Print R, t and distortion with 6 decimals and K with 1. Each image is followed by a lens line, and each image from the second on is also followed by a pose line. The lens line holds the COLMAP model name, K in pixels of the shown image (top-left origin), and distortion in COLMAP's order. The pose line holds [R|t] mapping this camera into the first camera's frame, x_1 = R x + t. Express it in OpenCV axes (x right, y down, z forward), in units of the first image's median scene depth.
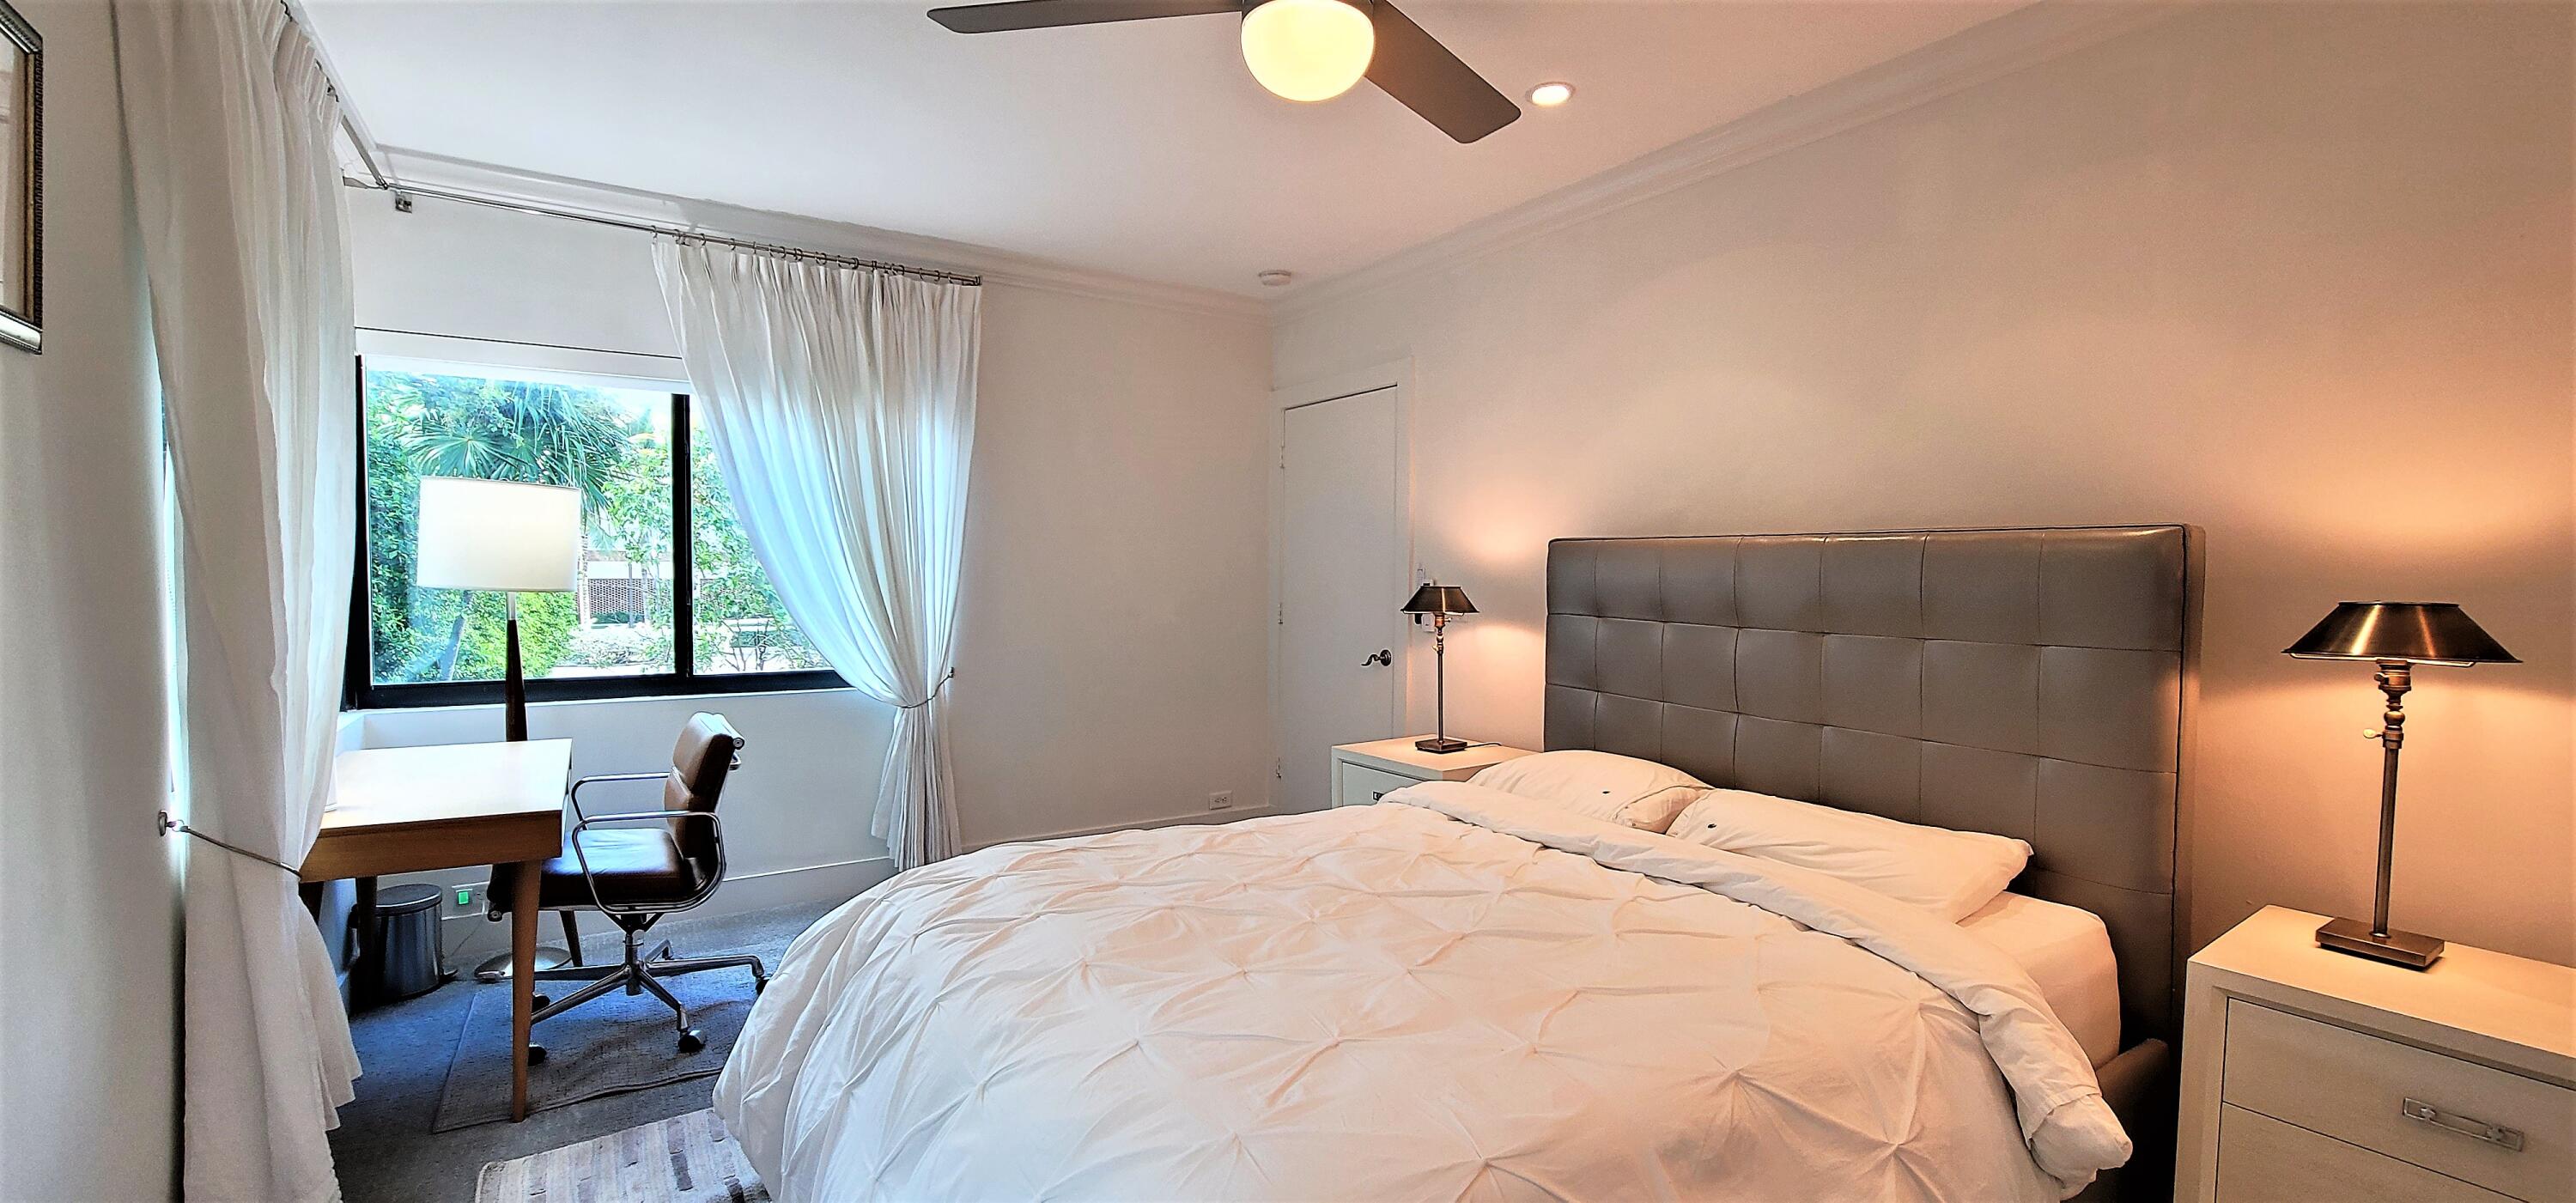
lens RADIAL K [[1058.4, 0, 1285.5], [0, 1058.4, 603.6], [0, 0, 1]] dist [-0.004479, -0.000087]
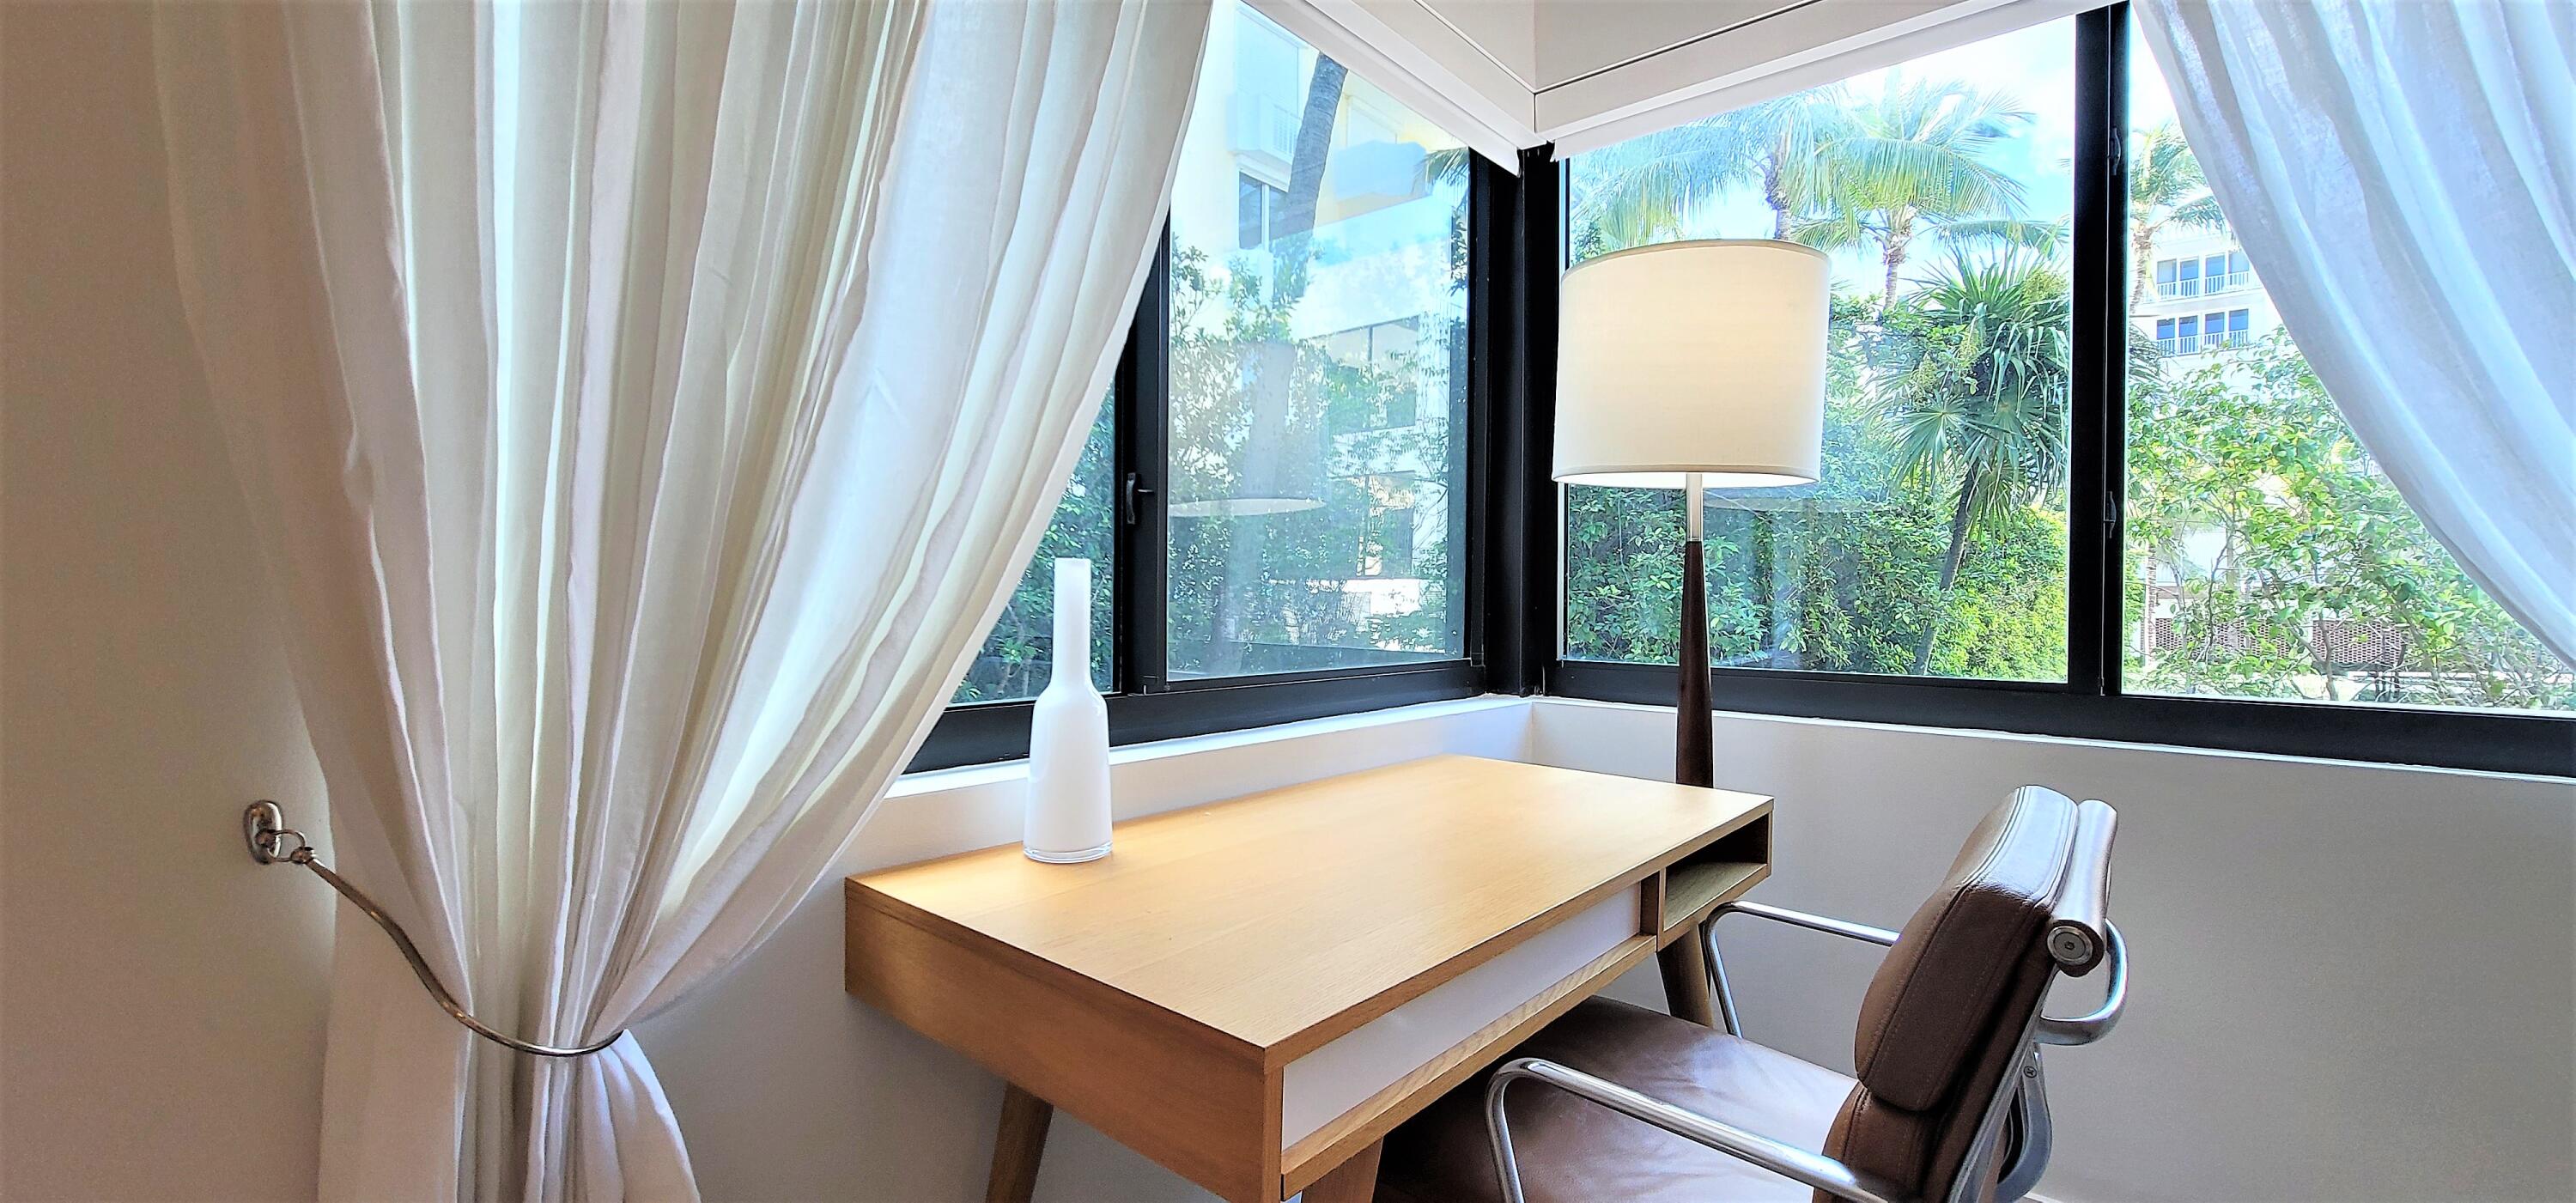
lens RADIAL K [[1058.4, 0, 1285.5], [0, 1058.4, 603.6], [0, 0, 1]] dist [-0.004479, -0.000087]
pose [[0.285248, -0.001722, -0.958452, -0.238558], [-0.037368, 0.999218, -0.012916, 0.045807], [0.957725, 0.039499, 0.284960, 0.524774]]
